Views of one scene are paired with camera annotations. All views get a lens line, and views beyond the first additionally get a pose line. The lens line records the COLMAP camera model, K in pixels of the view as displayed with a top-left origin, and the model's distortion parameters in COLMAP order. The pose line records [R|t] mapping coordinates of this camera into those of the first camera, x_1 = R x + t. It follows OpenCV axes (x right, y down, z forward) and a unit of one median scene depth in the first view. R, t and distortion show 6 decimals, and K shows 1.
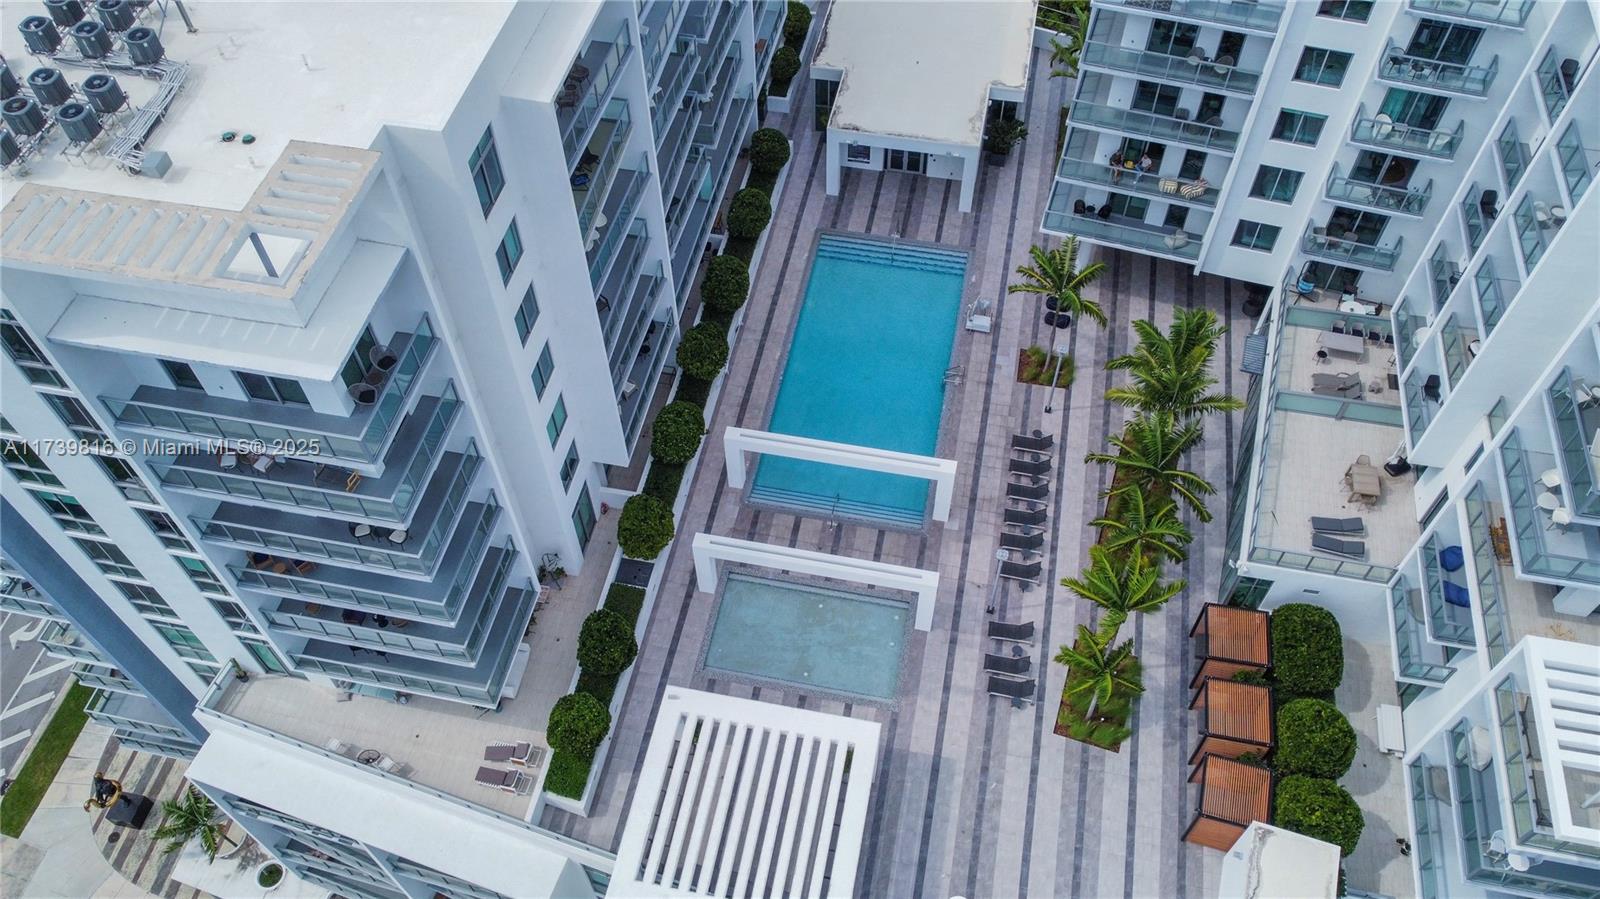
lens RADIAL K [[1215.7, 0, 800.0], [0, 1215.7, 449.5], [0, 0, 1]] dist [-0.001107, -0.000406]
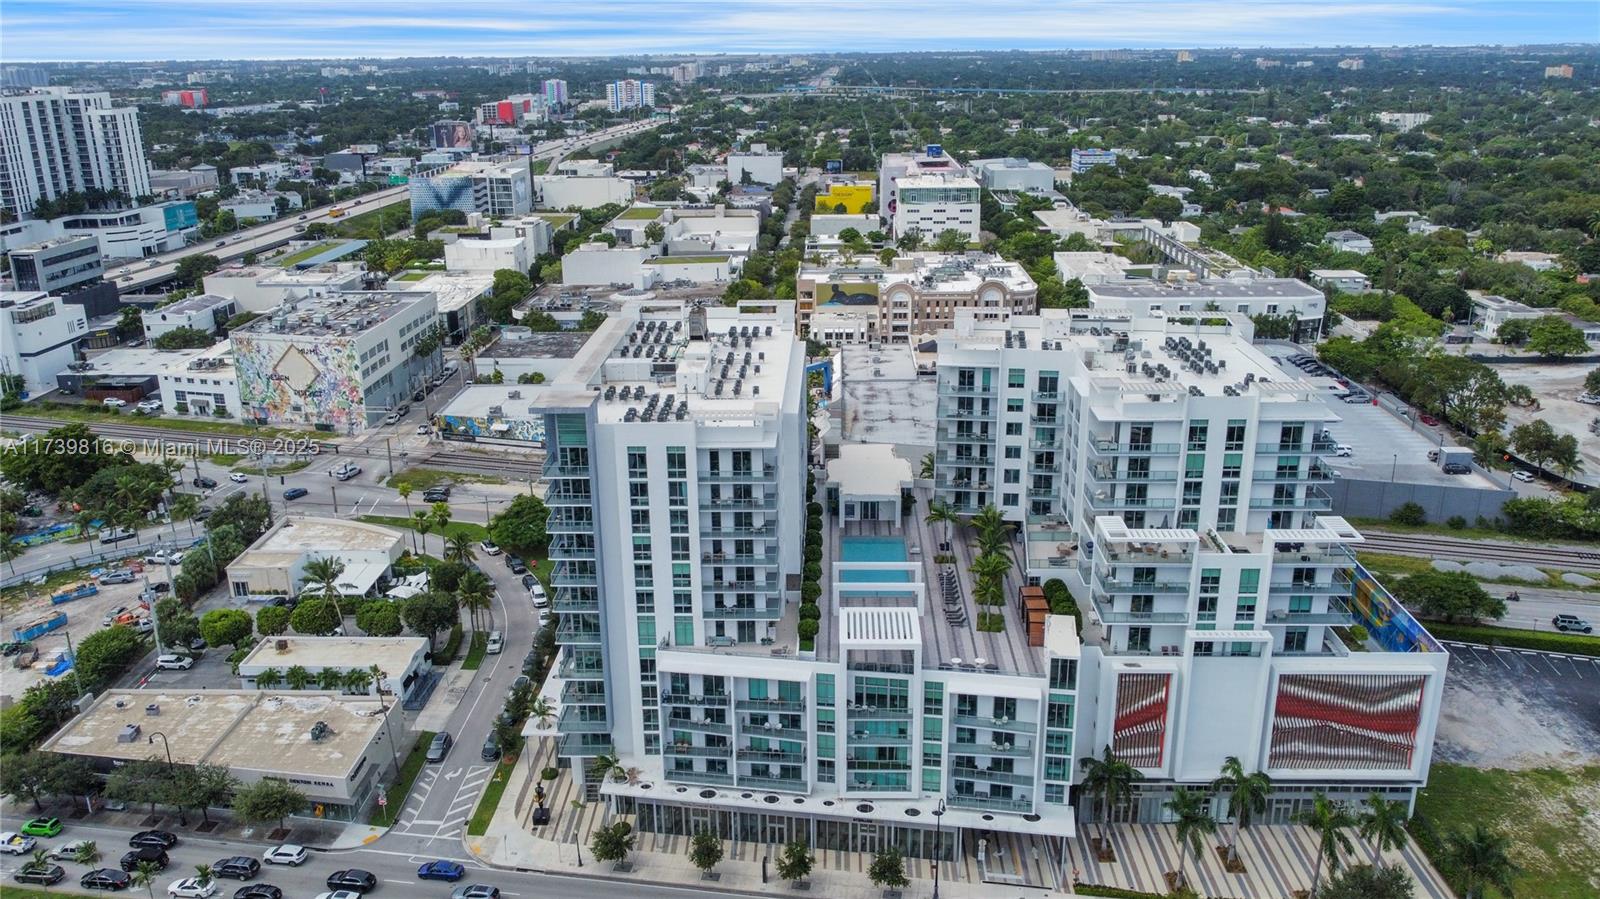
lens RADIAL K [[1215.7, 0, 800.0], [0, 1215.7, 449.5], [0, 0, 1]] dist [-0.001107, -0.000406]
pose [[0.985776, -0.053161, 0.159436, -0.537121], [0.135748, 0.811163, -0.568848, 1.269634], [-0.099088, 0.582399, 0.806841, -1.255562]]
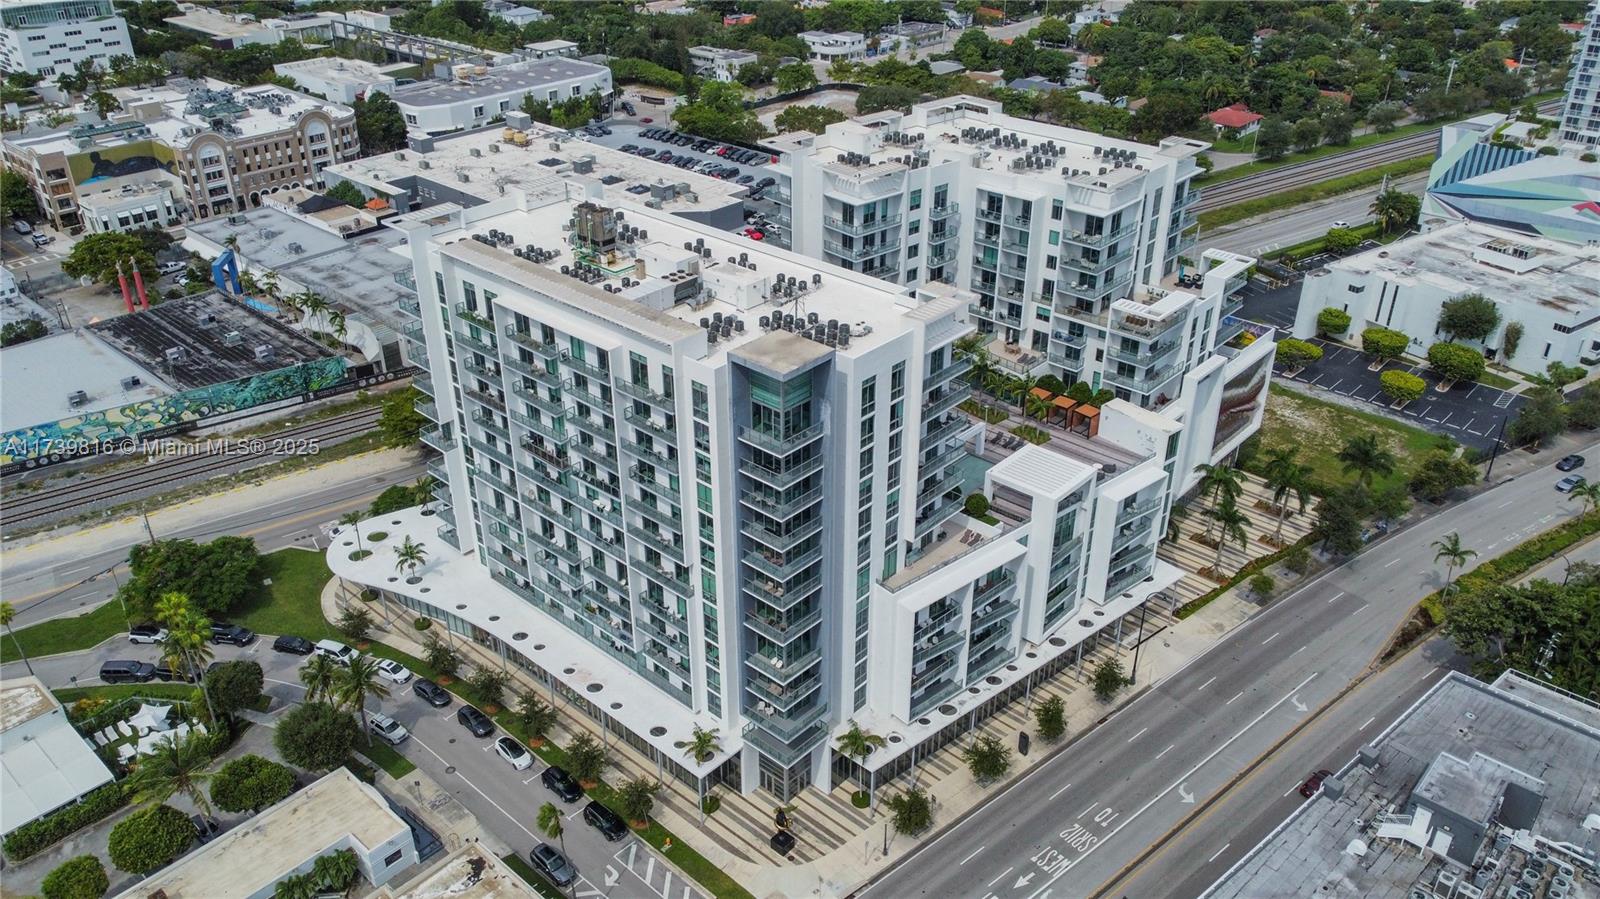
lens RADIAL K [[1215.7, 0, 800.0], [0, 1215.7, 449.5], [0, 0, 1]] dist [-0.001107, -0.000406]
pose [[0.510933, -0.409157, 0.756001, -2.037008], [0.691099, 0.718518, -0.078200, 0.046748], [-0.511204, 0.562426, 0.649882, -0.472741]]
